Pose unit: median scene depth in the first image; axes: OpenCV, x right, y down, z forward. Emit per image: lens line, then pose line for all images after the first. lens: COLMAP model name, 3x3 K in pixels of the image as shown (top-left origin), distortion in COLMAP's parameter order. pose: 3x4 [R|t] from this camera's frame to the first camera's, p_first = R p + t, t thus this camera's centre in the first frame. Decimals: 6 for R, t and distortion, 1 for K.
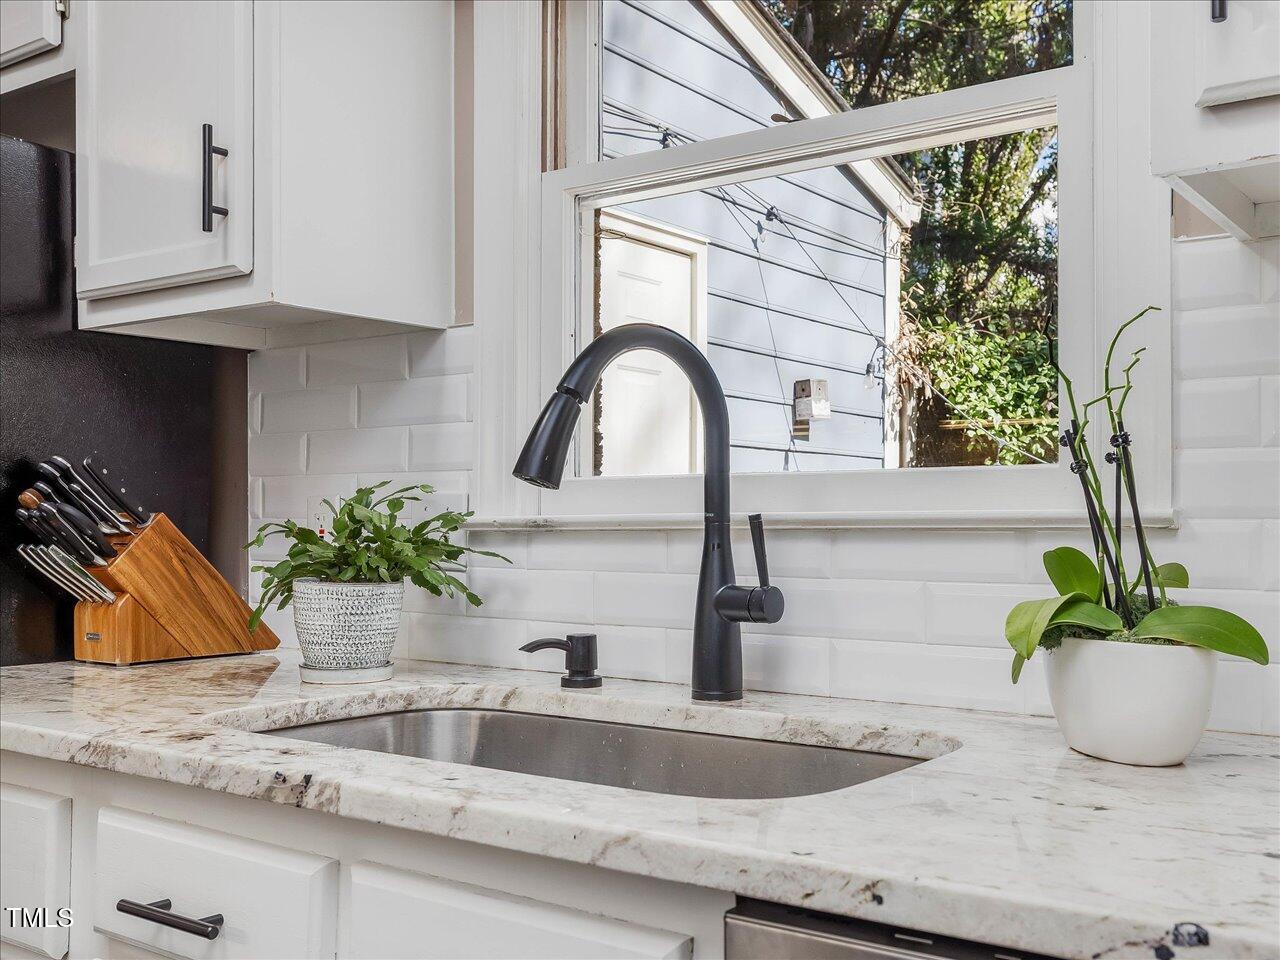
lens RADIAL K [[1296.0, 0, 673.8], [0, 1296.0, 483.4], [0, 0, 1]] dist [0.009116, 0.027885]
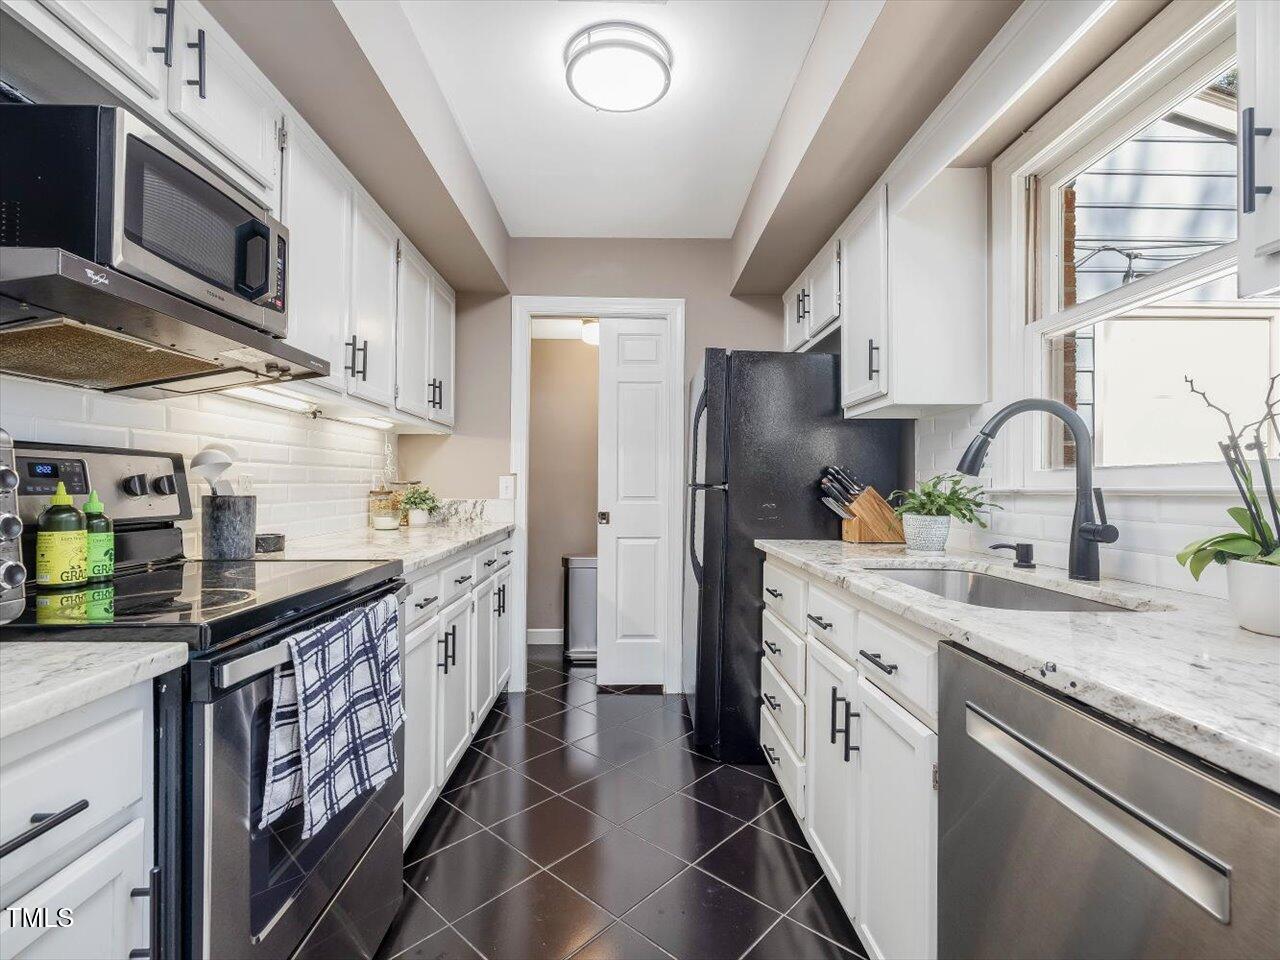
lens RADIAL K [[632.1, 0, 639.6], [0, 632.1, 471.2], [0, 0, 1]] dist [-0.001084, 0.000974]
pose [[0.568729, -0.016754, -0.822354, 0.430253], [0.015104, 0.999837, -0.009925, -0.002727], [0.822386, -0.006776, 0.568890, -0.120165]]
